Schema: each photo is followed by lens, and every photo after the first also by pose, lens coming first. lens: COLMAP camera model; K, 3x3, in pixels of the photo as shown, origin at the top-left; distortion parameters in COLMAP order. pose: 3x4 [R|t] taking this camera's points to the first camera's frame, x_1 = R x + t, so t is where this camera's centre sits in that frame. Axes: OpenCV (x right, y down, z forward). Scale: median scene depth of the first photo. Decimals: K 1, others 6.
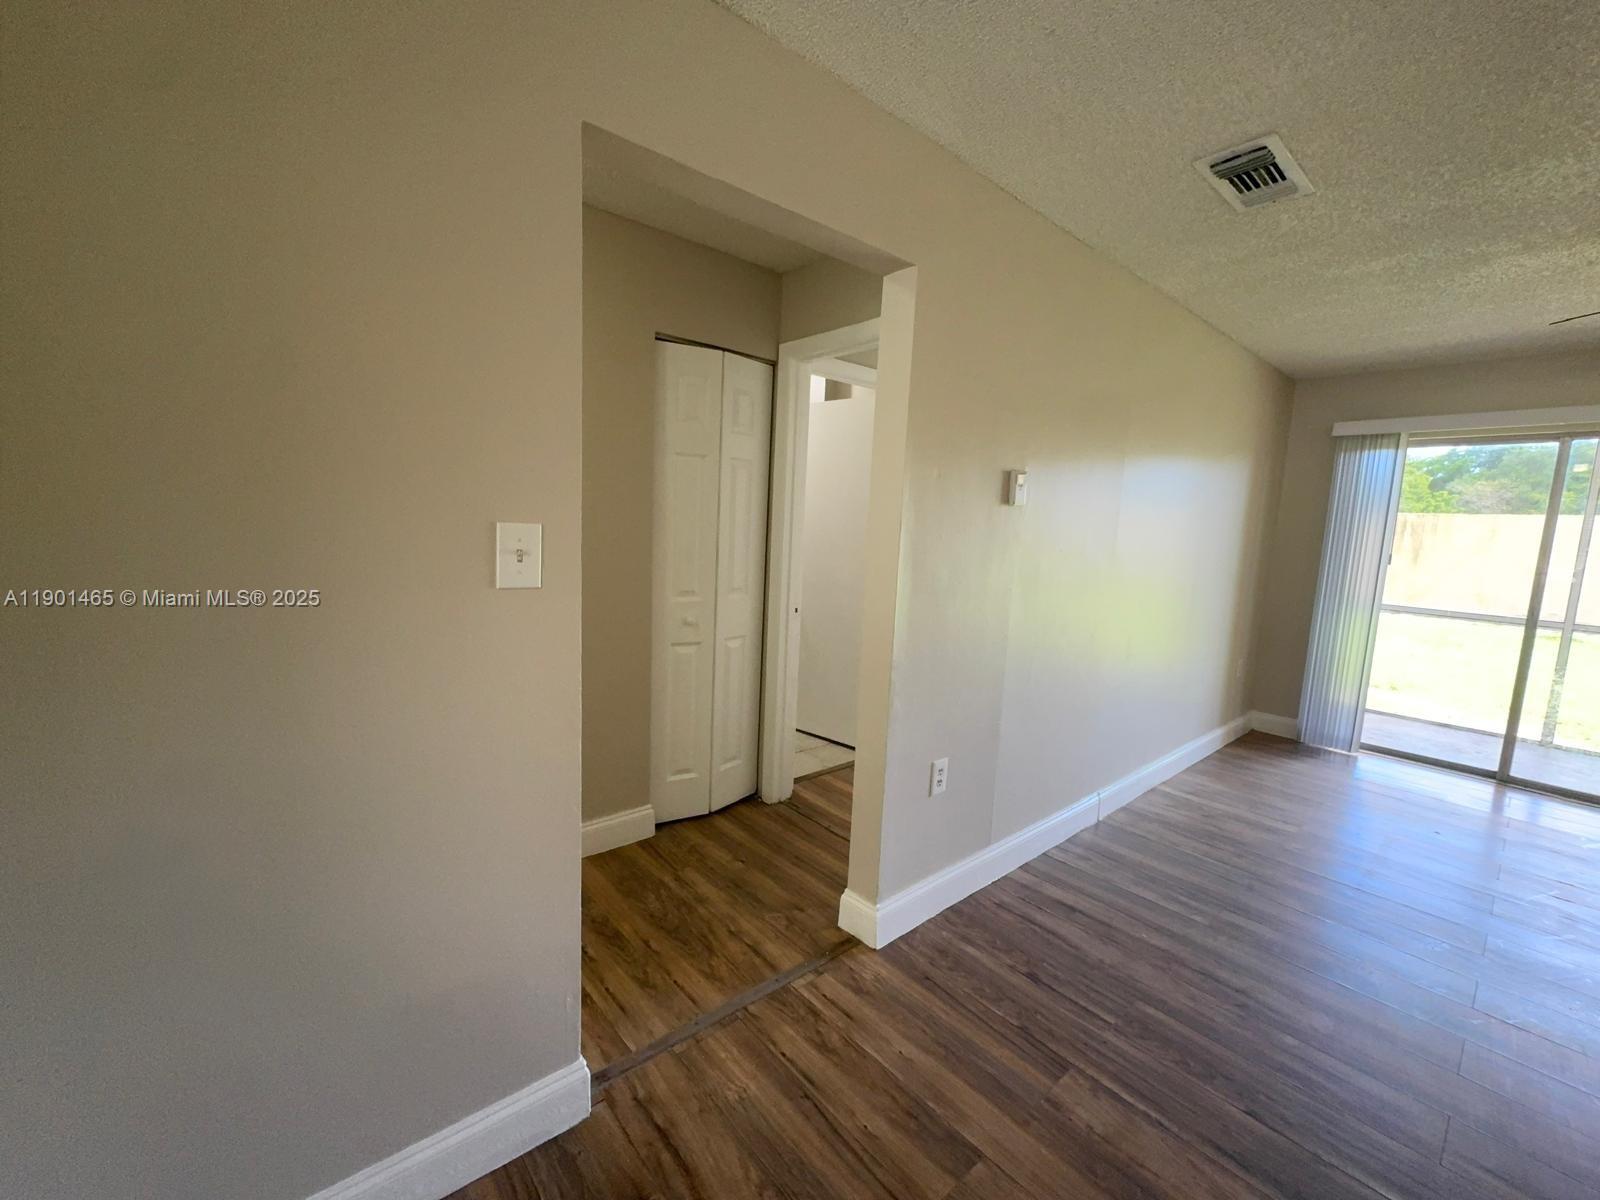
lens RADIAL K [[649.6, 0, 795.7], [0, 649.6, 603.0], [0, 0, 1]] dist [-0.000001, -0.001129]
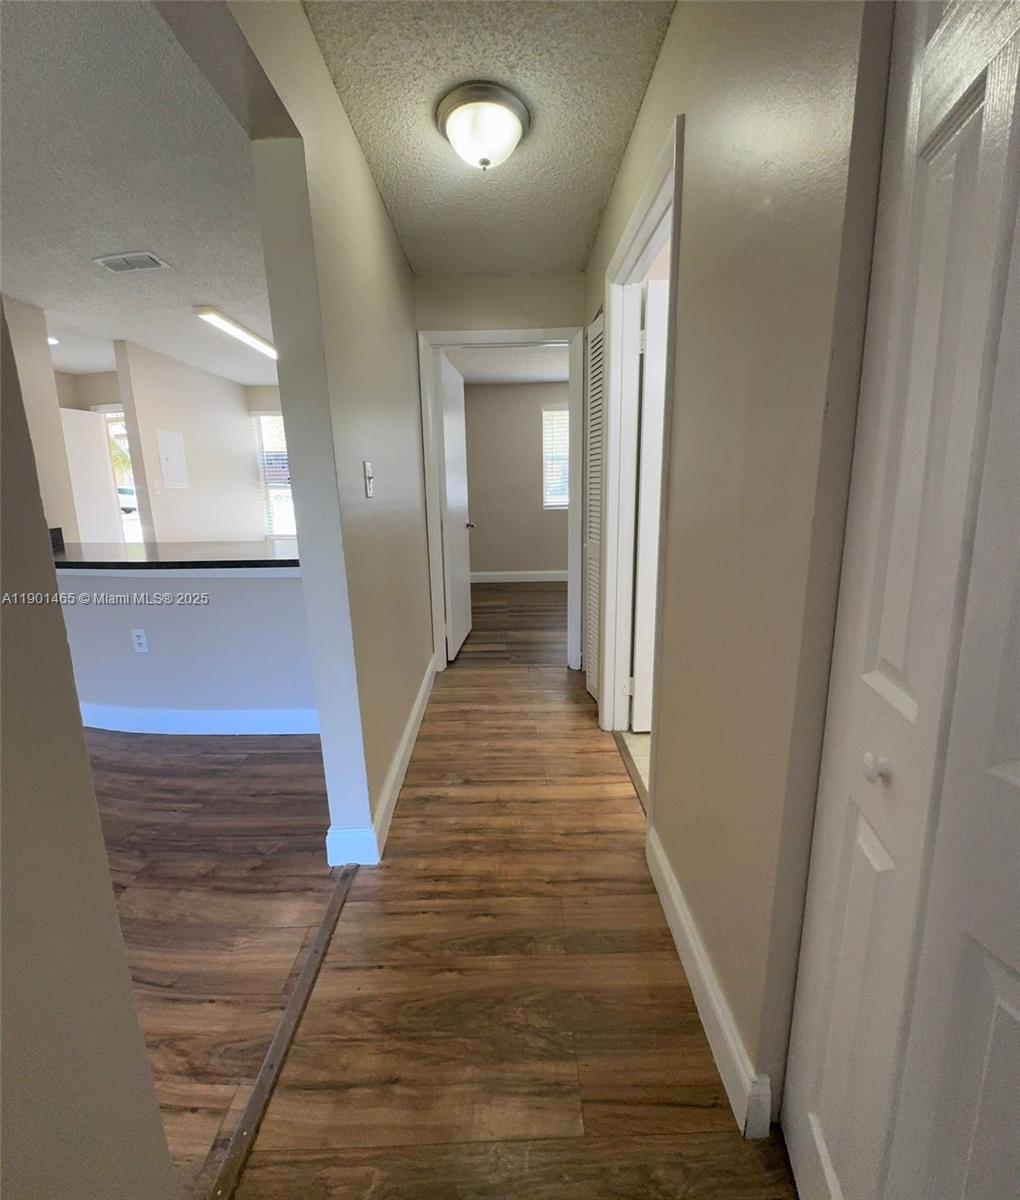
lens RADIAL K [[506.4, 0, 504.0], [0, 506.4, 586.8], [0, 0, 1]] dist [-0.025845, -0.000086]
pose [[-0.647935, 0.124462, -0.751458, 0.122729], [-0.105346, 0.962436, 0.250239, -0.083141], [0.754375, 0.241302, -0.610484, 1.164579]]
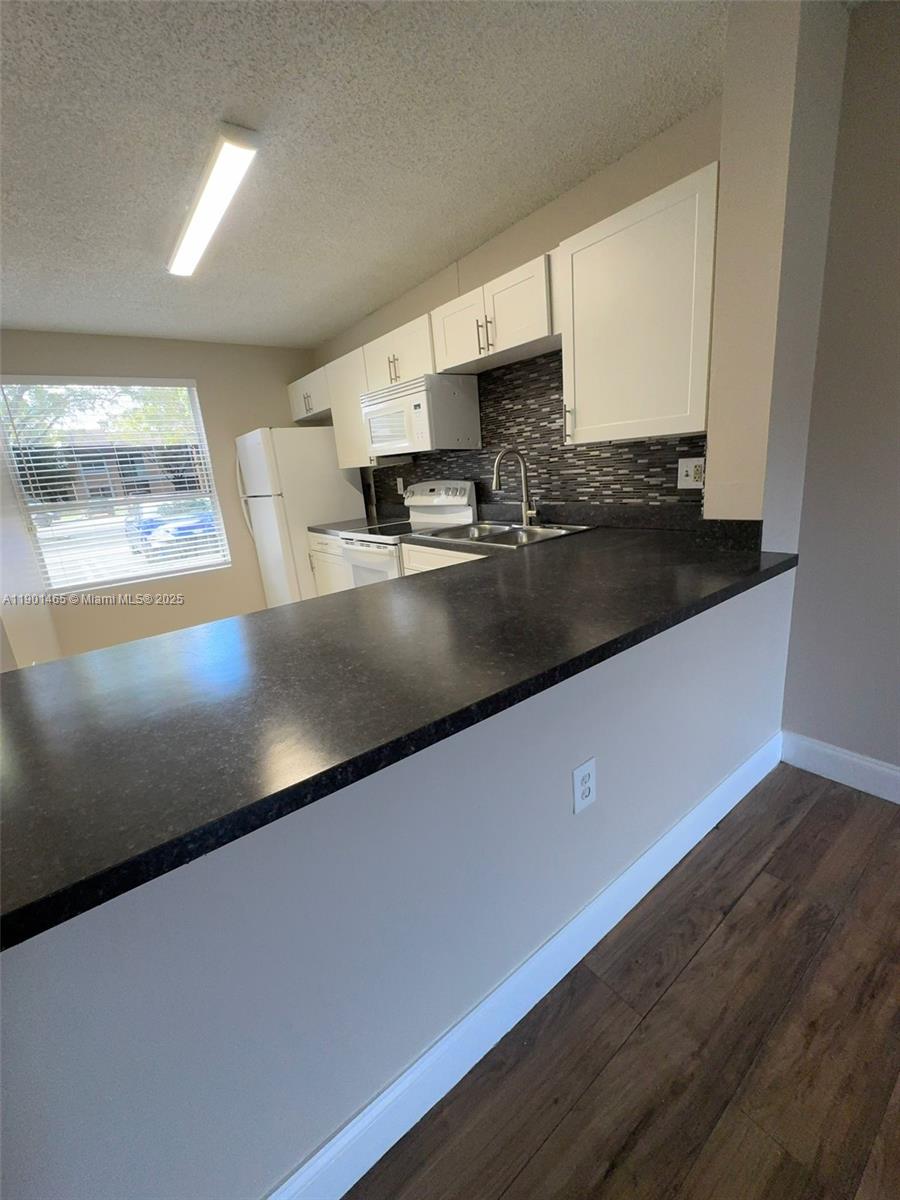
lens RADIAL K [[487.2, 0, 451.6], [0, 487.2, 597.9], [0, 0, 1]] dist [-0.000001, -0.001129]
pose [[-0.056561, 0.229155, -0.971745, 0.301228], [-0.046384, 0.971649, 0.231832, 0.070694], [0.997321, 0.058186, -0.044328, -0.175342]]
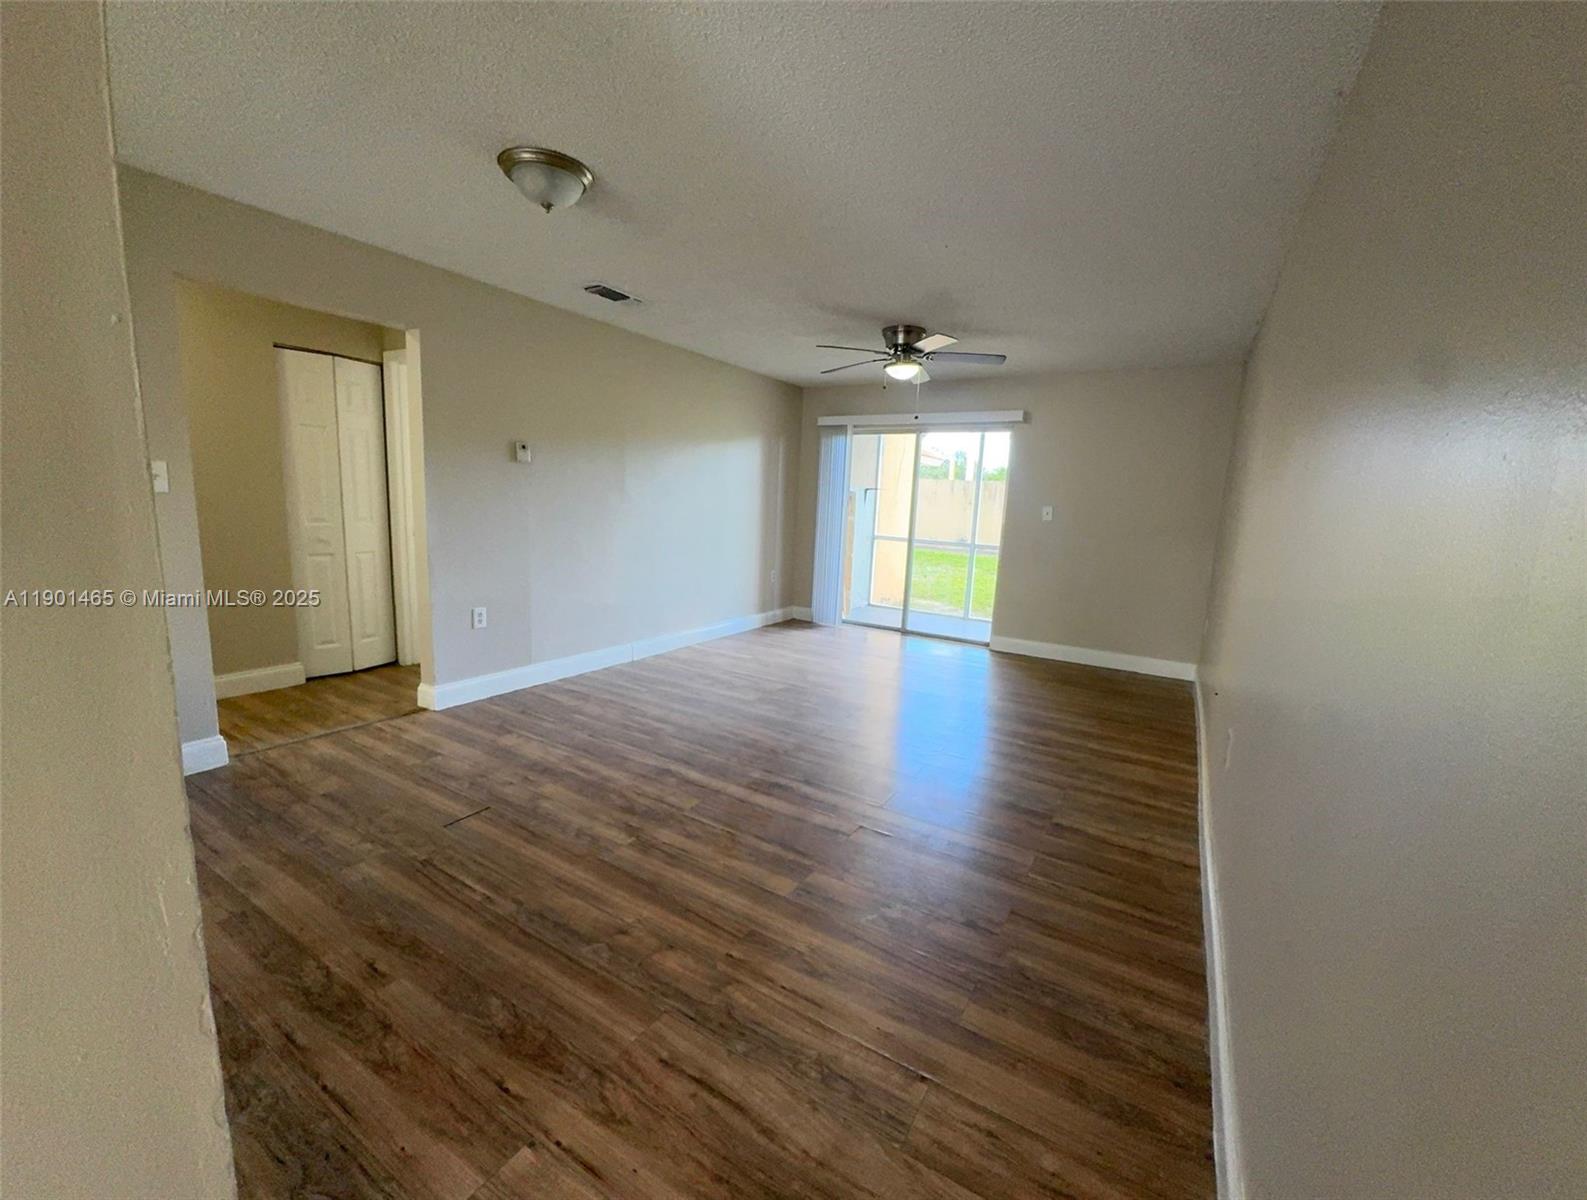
lens RADIAL K [[642.9, 0, 786.3], [0, 642.9, 605.0], [0, 0, 1]] dist [-0.002143, 0.001189]
pose [[0.951535, -0.049412, 0.303545, 0.469326], [0.033868, 0.997841, 0.056264, 0.157914], [-0.305670, -0.043257, 0.951154, -0.874258]]
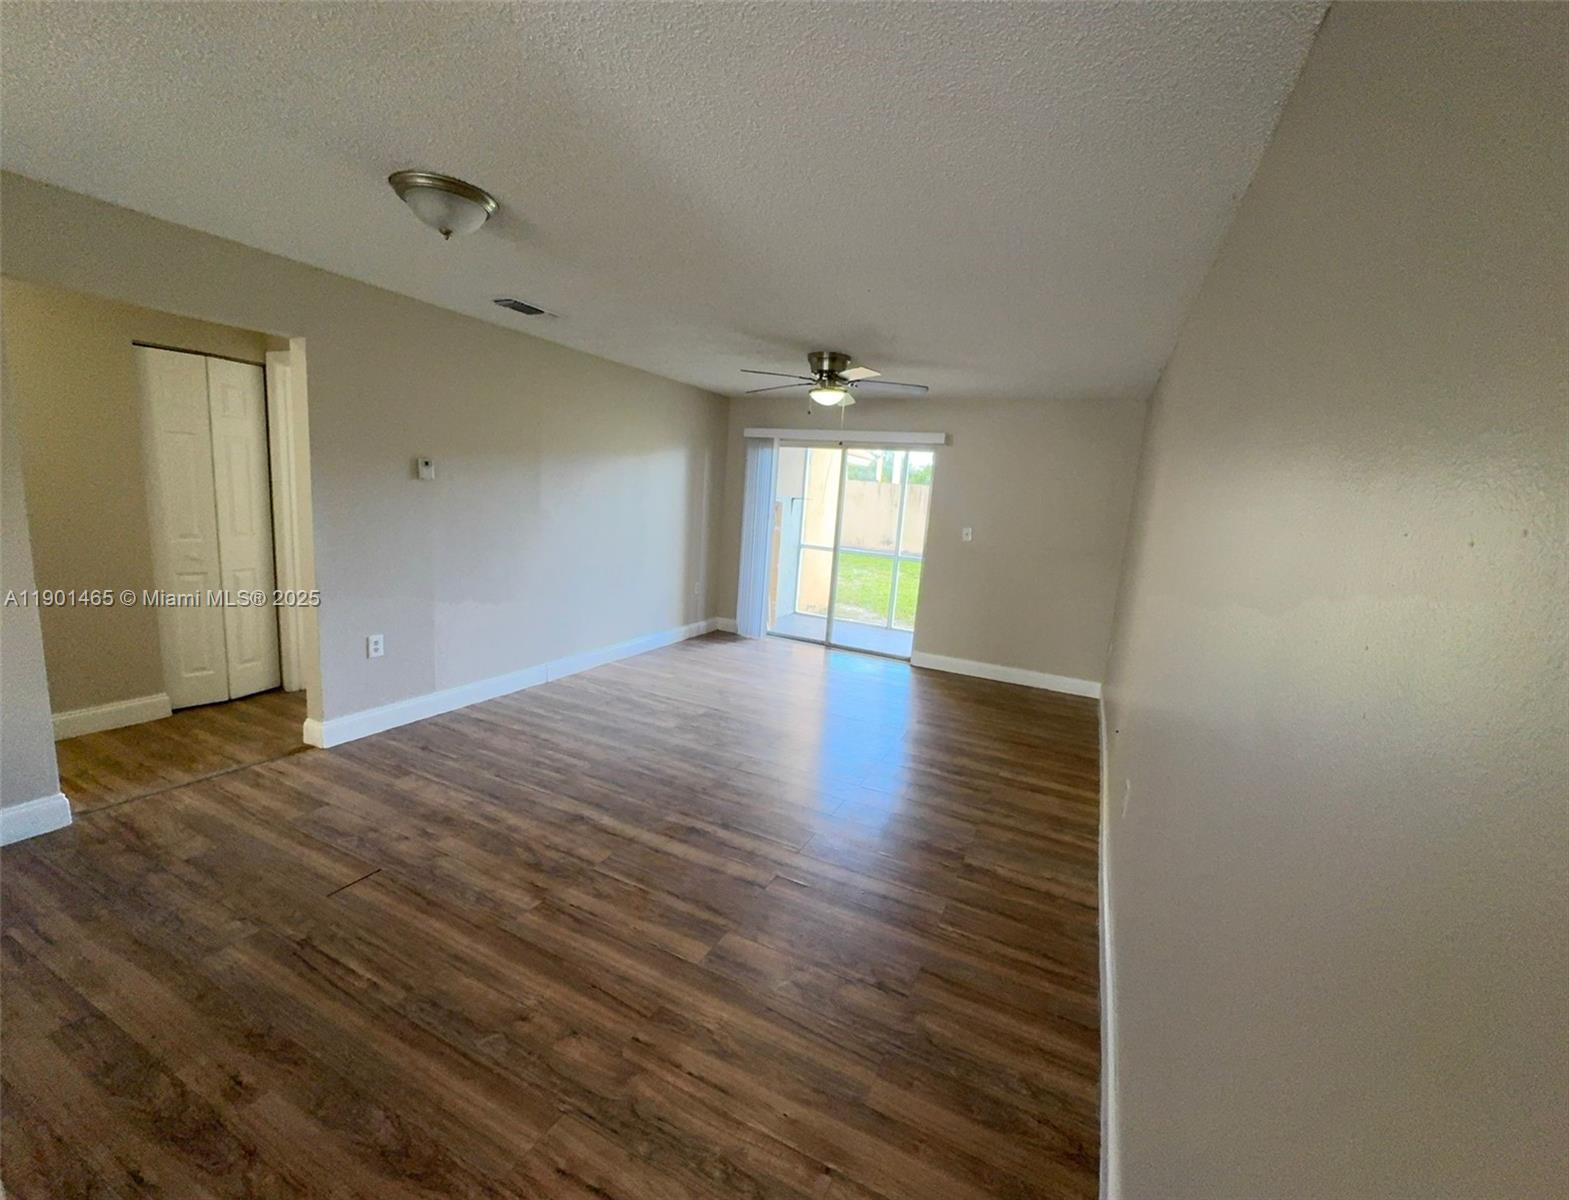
lens RADIAL K [[646.3, 0, 782.7], [0, 646.3, 601.4], [0, 0, 1]] dist [0.002594, -0.002503]
pose [[0.915308, -0.043619, 0.400386, 0.496275], [0.017128, 0.997434, 0.069507, 0.057502], [-0.402391, -0.056763, 0.913706, -0.864737]]
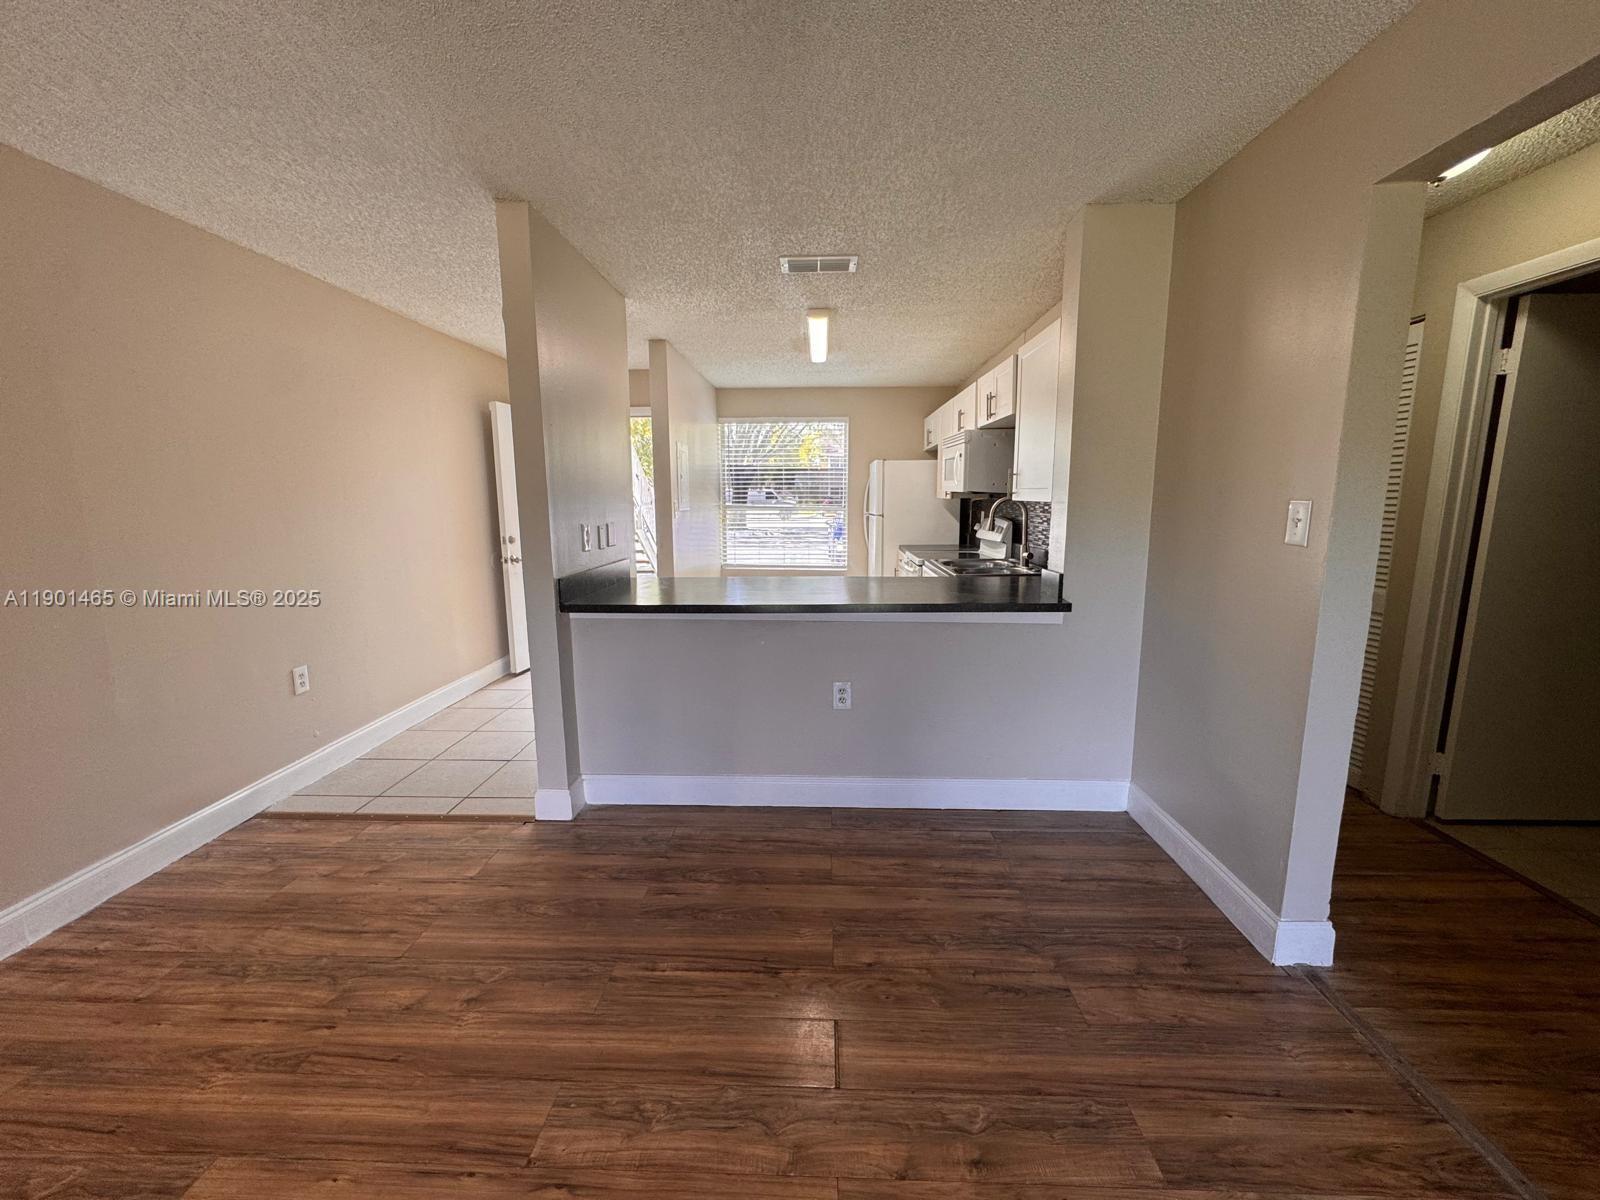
lens RADIAL K [[649.6, 0, 789.8], [0, 649.6, 586.1], [0, 0, 1]] dist [-0.000001, -0.001129]
pose [[-0.686837, 0.063198, -0.724058, 0.766301], [-0.116511, 0.973755, 0.195514, -0.045298], [0.717412, 0.218647, -0.661448, 0.635924]]
